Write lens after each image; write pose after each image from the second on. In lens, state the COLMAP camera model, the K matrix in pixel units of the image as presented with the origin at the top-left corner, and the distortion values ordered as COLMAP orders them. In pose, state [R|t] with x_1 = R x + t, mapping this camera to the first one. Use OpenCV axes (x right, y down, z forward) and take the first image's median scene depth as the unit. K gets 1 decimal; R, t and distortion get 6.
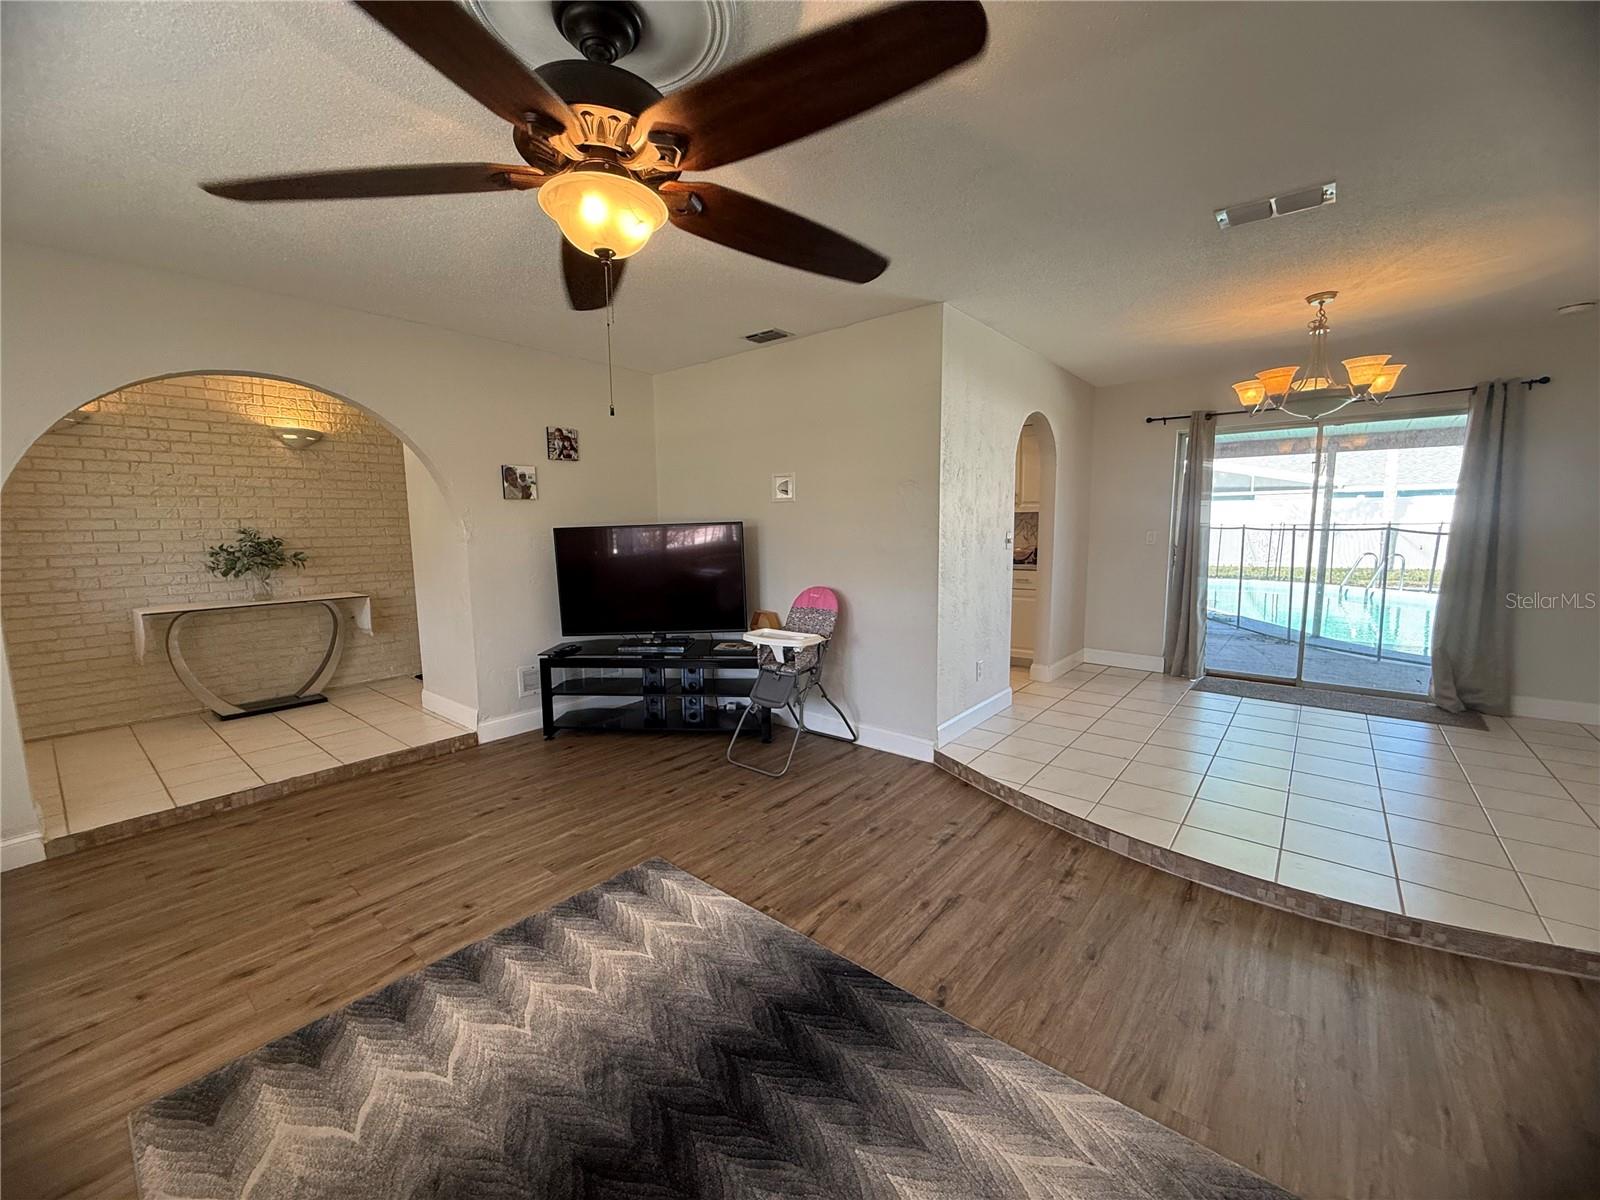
lens RADIAL K [[639.4, 0, 795.8], [0, 639.4, 598.8], [0, 0, 1]] dist [0.000208, -0.000088]
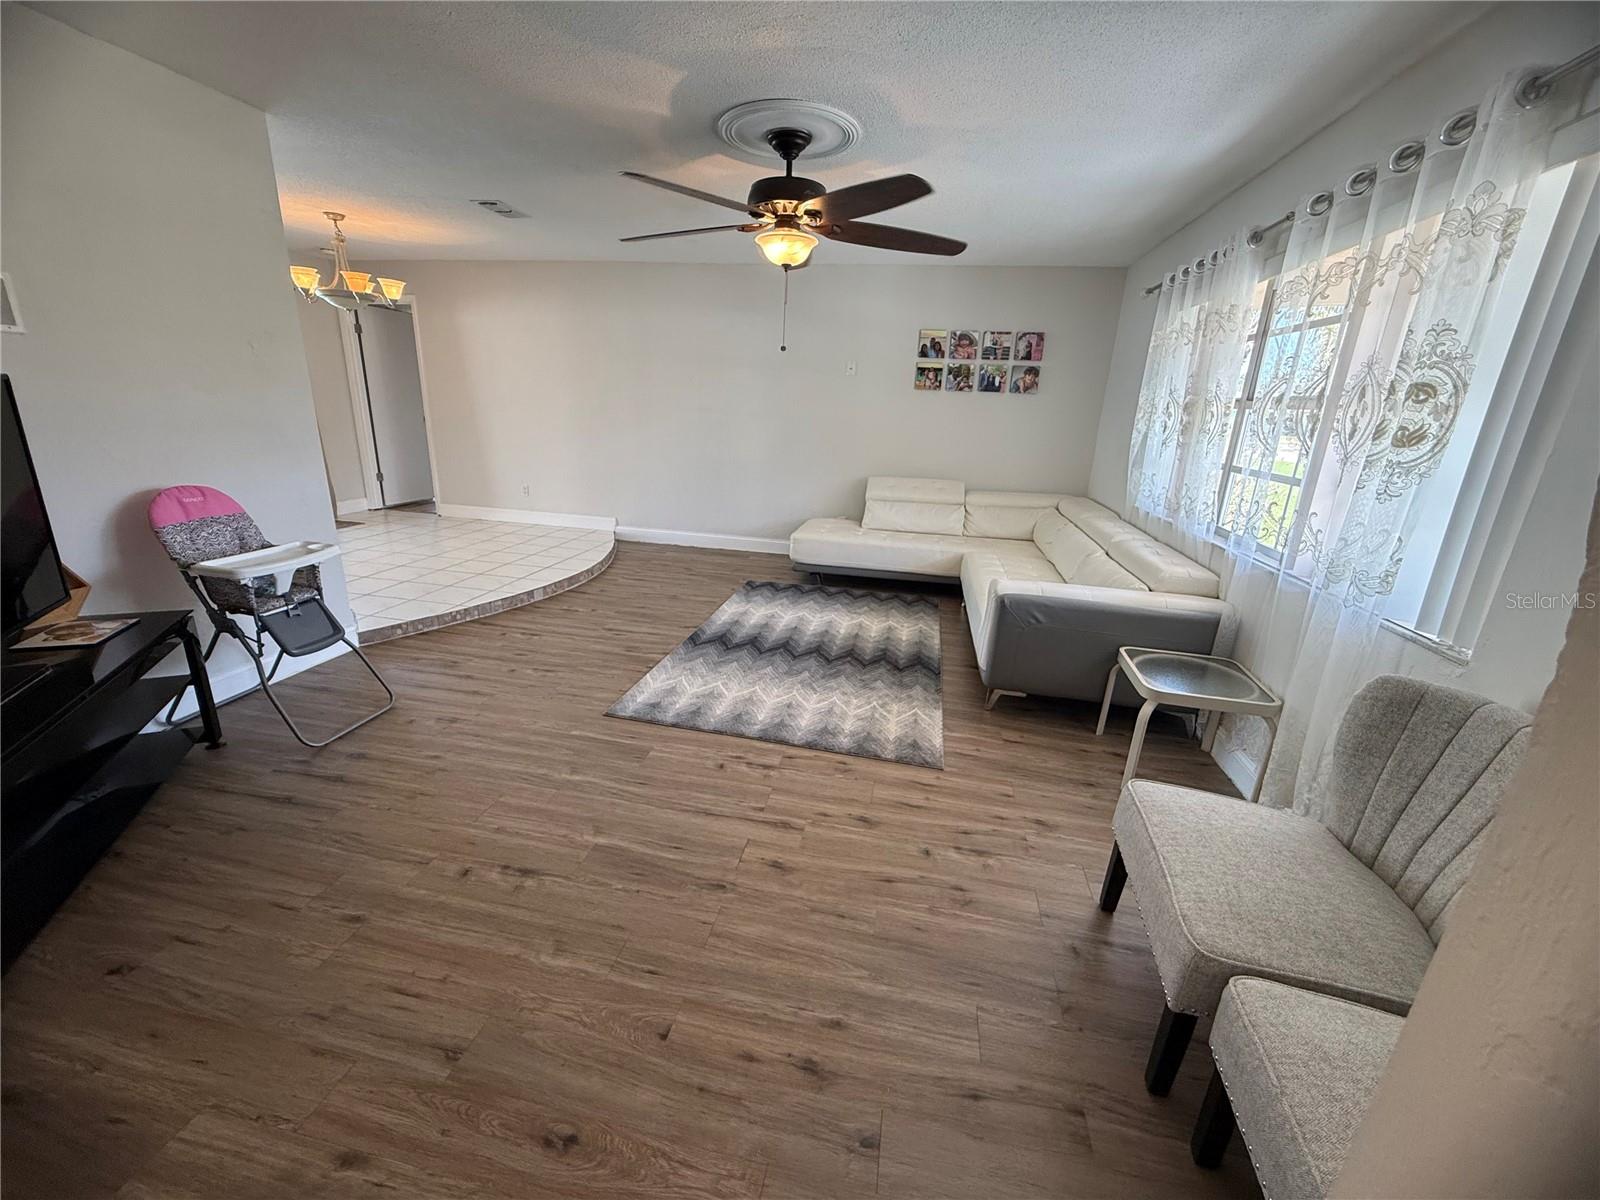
lens RADIAL K [[639.4, 0, 795.1], [0, 639.4, 599.7], [0, 0, 1]] dist [0.000208, -0.000088]
pose [[-0.474838, -0.270546, 0.837457, -0.823493], [0.066636, 0.937792, 0.340742, -0.089788], [-0.877547, 0.217603, -0.427271, 0.753036]]
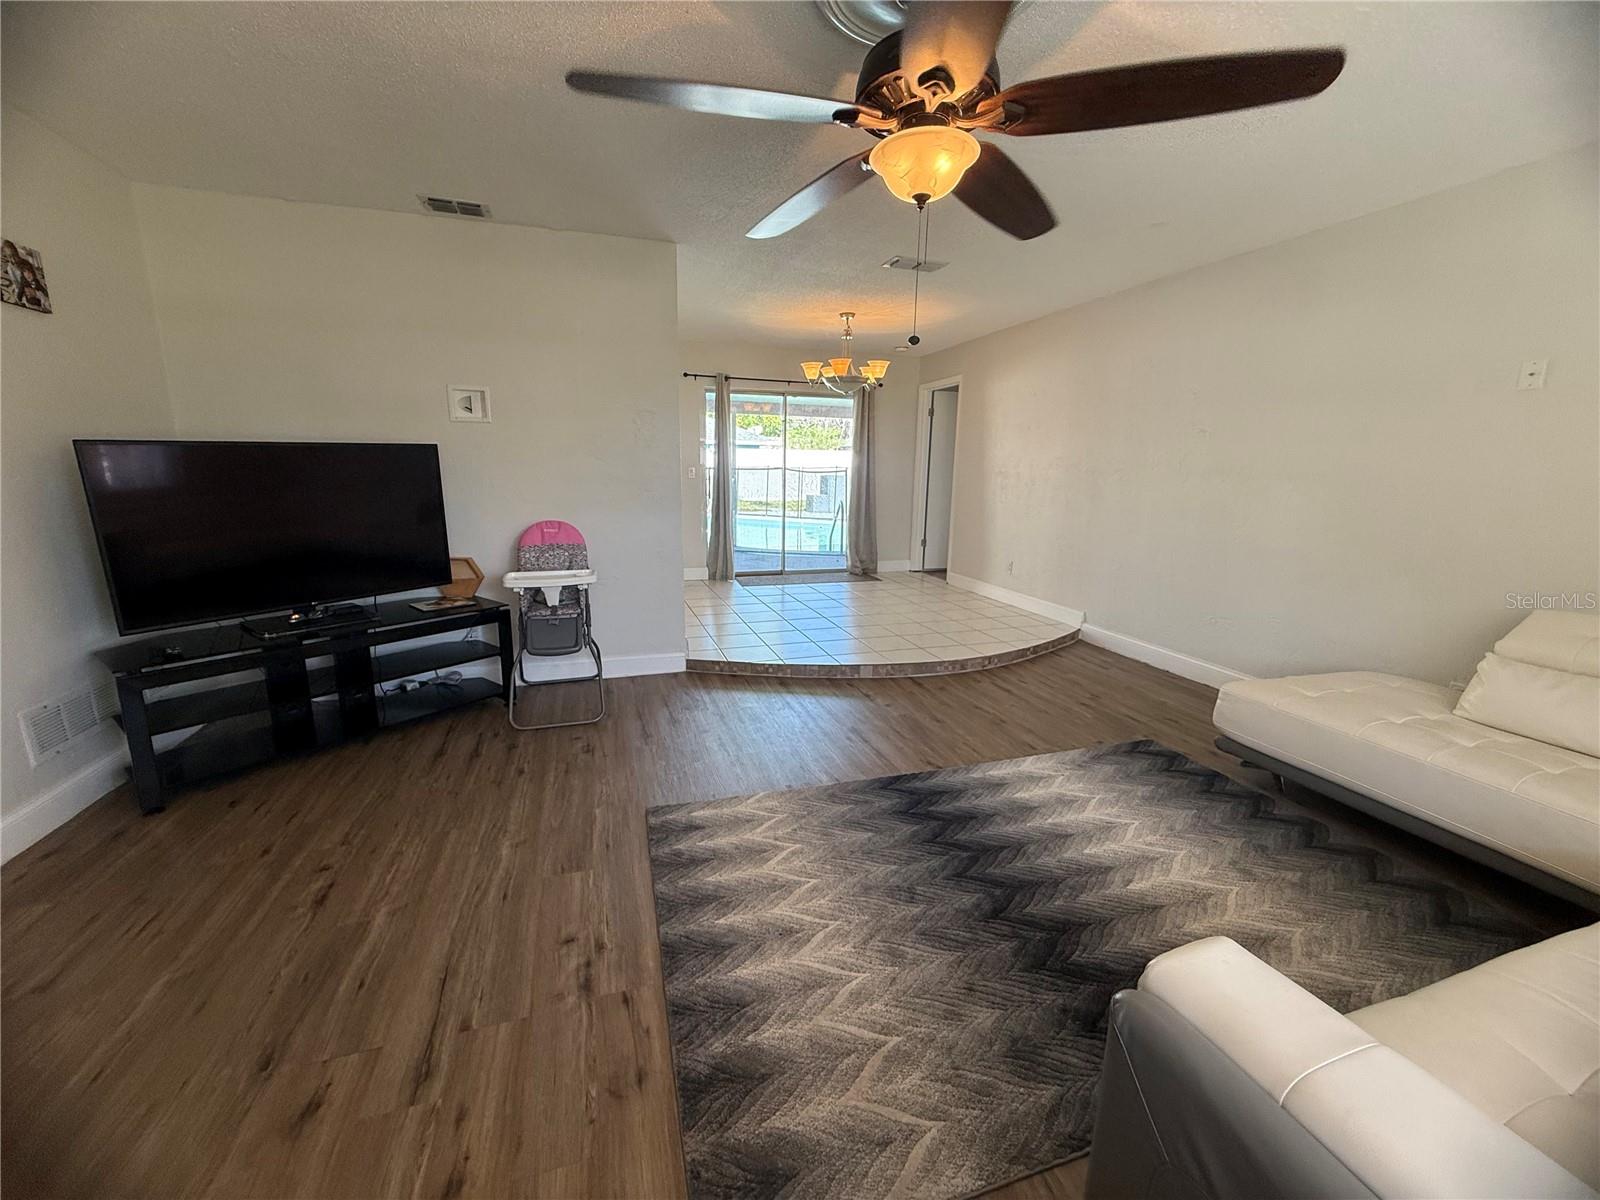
lens RADIAL K [[639.4, 0, 795.1], [0, 639.4, 599.7], [0, 0, 1]] dist [0.000208, -0.000088]
pose [[0.539698, -0.154789, 0.827506, -0.543674], [0.080632, 0.987937, 0.132211, -0.000039], [-0.837988, -0.004631, 0.545669, 0.208983]]
